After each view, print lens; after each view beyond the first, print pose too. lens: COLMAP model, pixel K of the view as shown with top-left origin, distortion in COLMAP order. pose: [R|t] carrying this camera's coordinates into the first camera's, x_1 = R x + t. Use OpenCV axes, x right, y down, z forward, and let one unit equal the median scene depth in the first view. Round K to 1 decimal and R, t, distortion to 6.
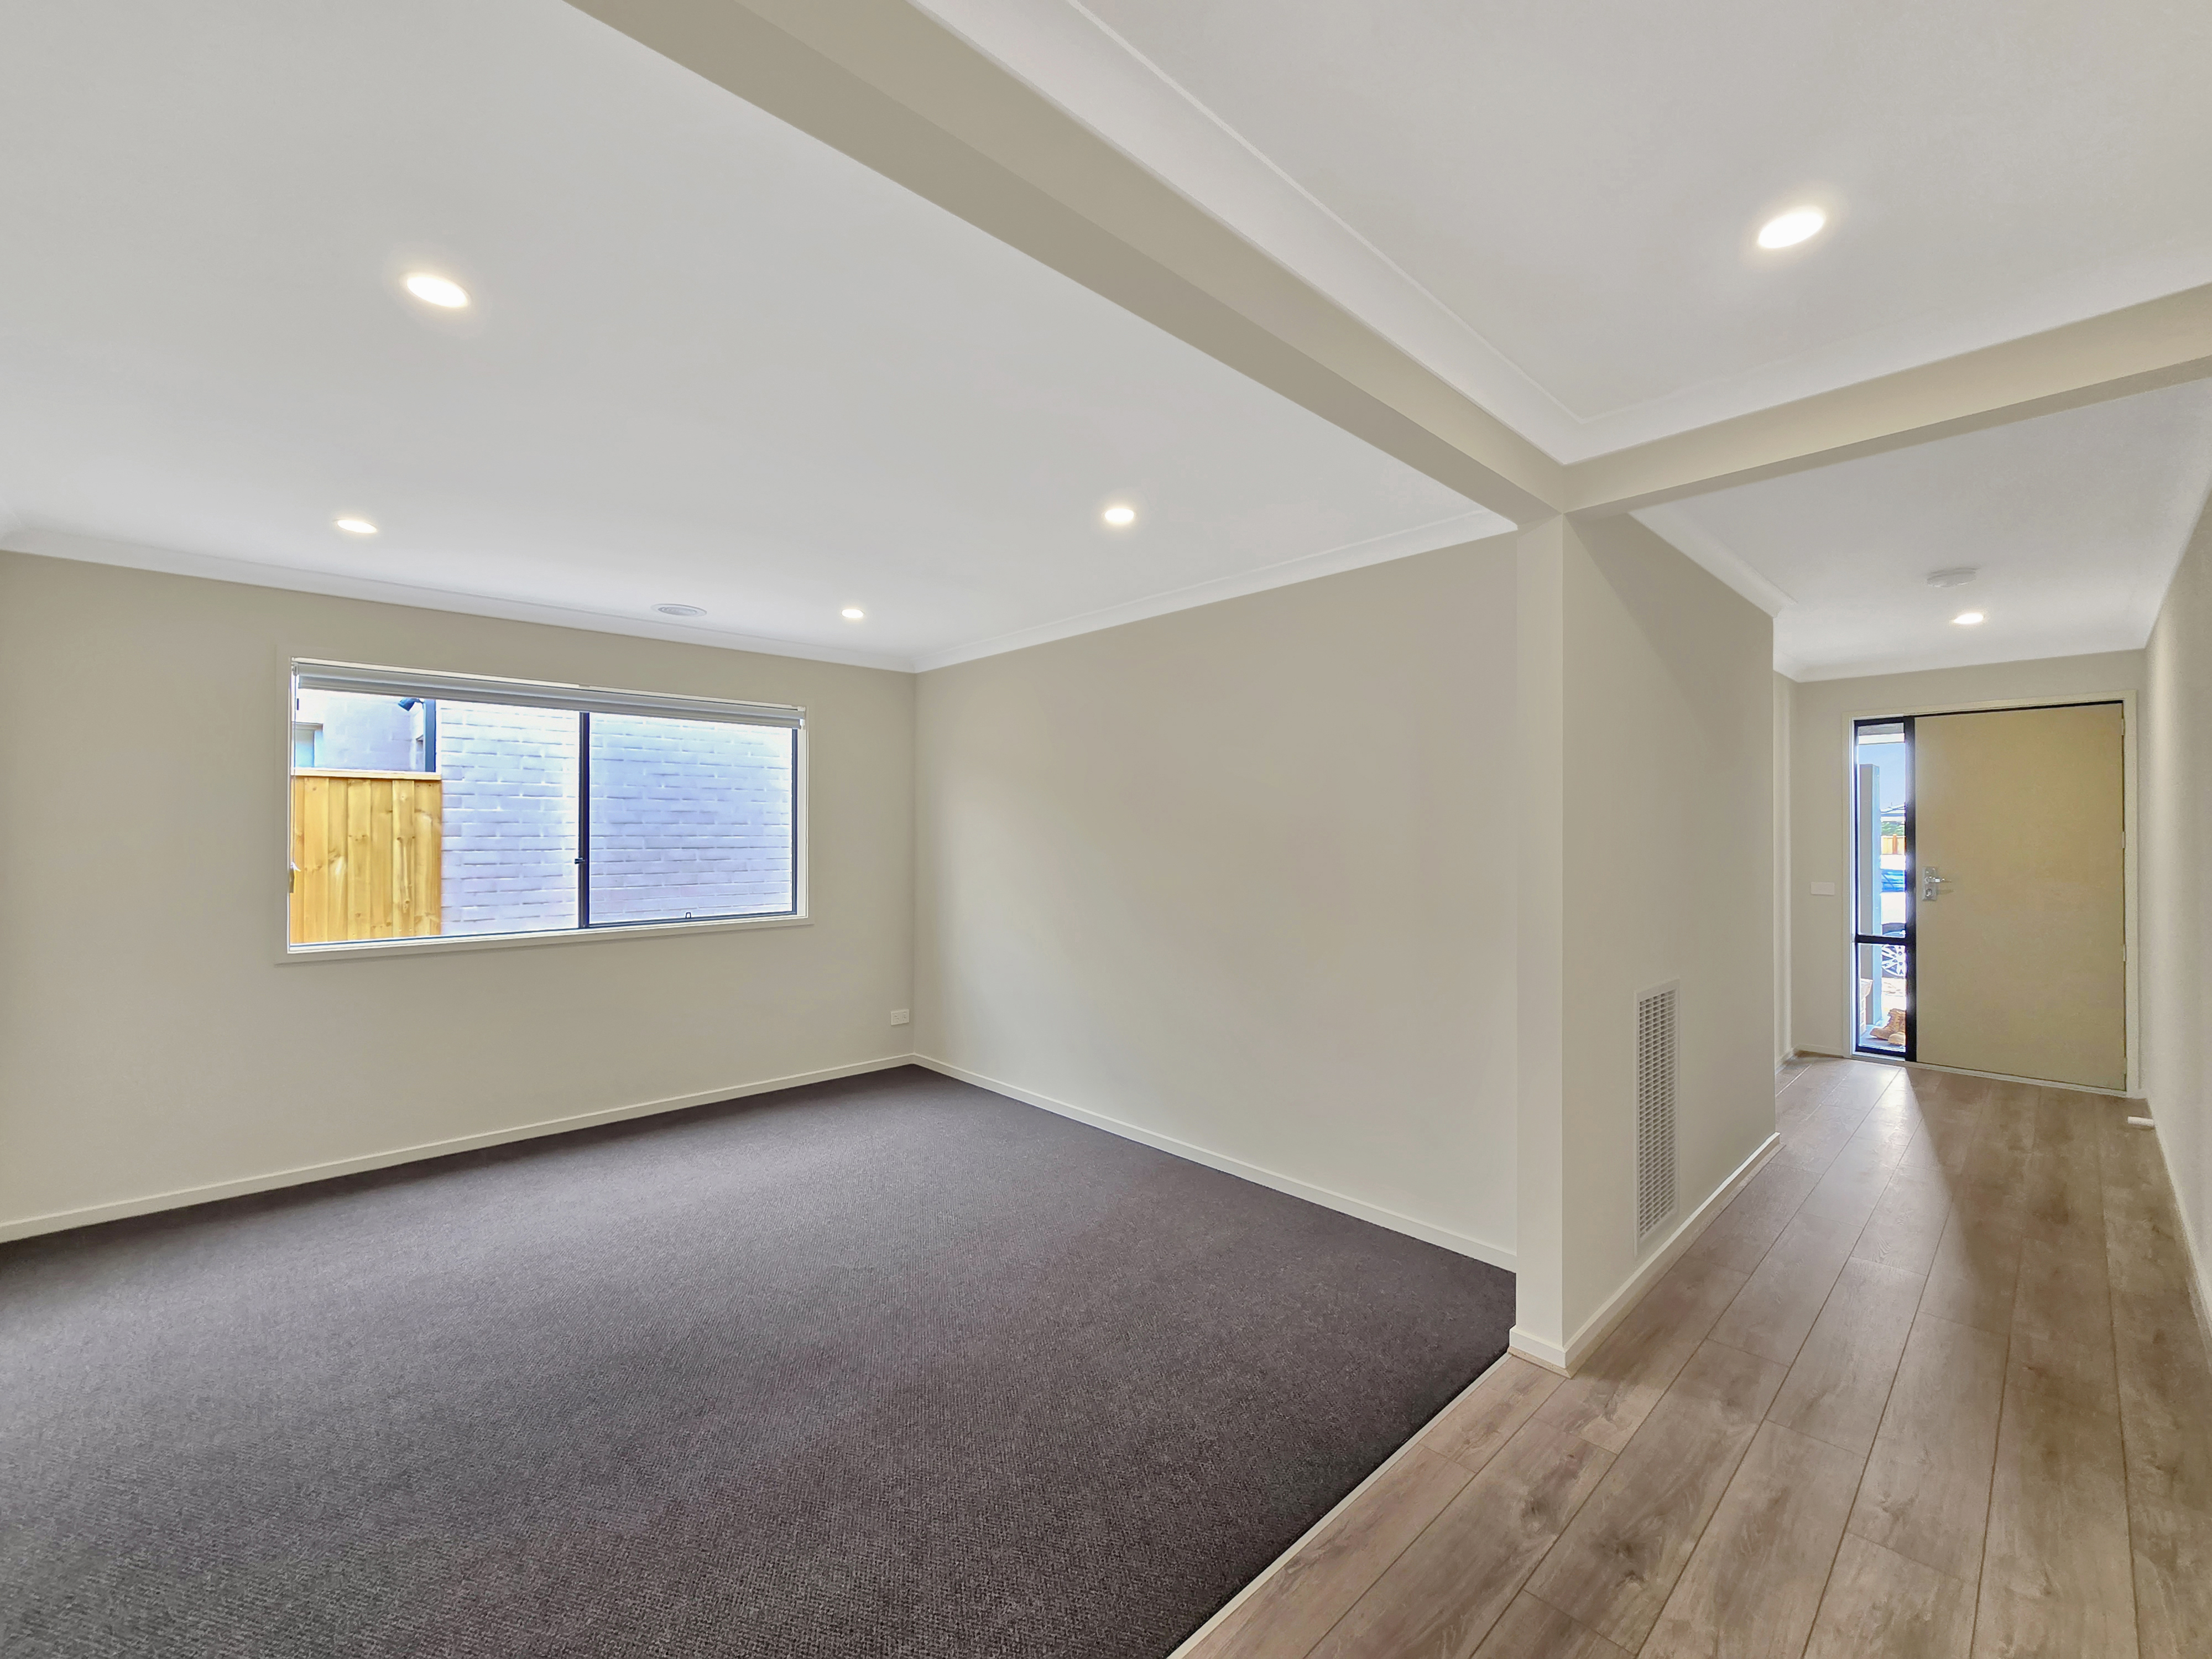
lens RADIAL K [[915.4, 0, 1102.7], [0, 915.4, 823.3], [0, 0, 1]] dist [0.000114, 0.006151]
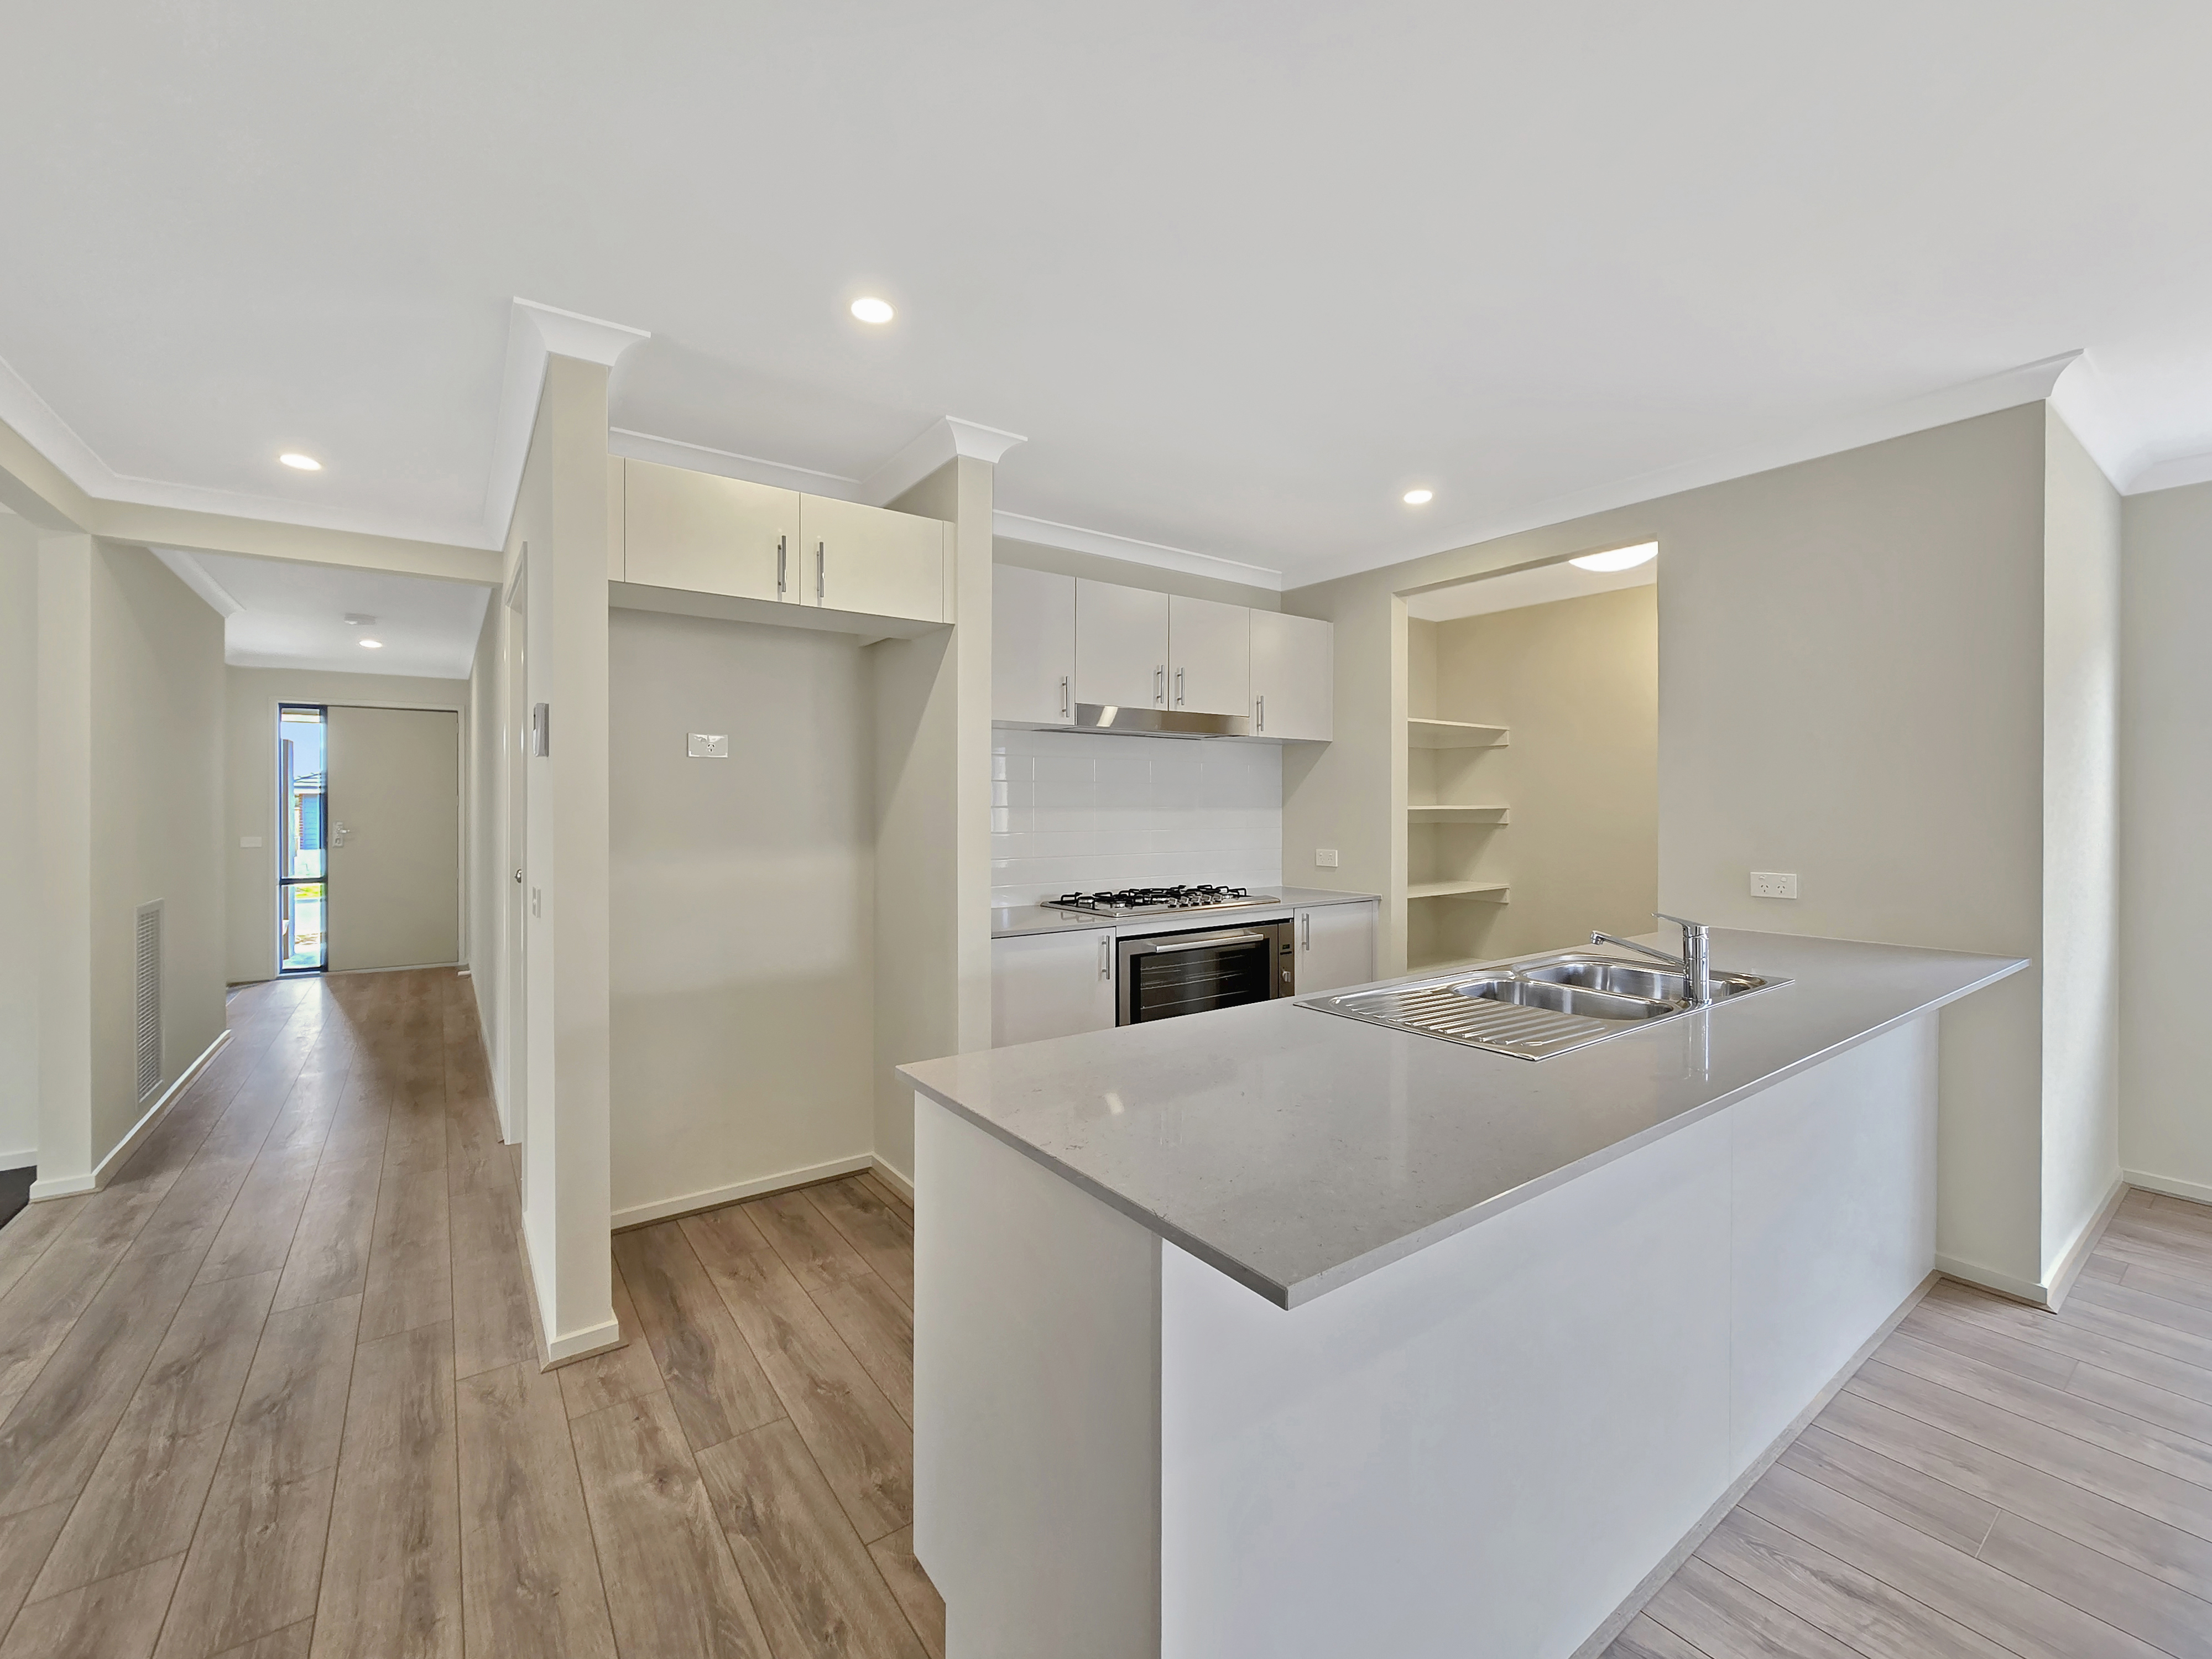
lens RADIAL K [[915.4, 0, 1102.7], [0, 915.4, 823.3], [0, 0, 1]] dist [0.000114, 0.006151]
pose [[0.129934, -0.016597, 0.991384, -0.348648], [-0.014446, 0.999722, 0.018629, 0.014623], [-0.991417, -0.016742, 0.129658, -0.338445]]
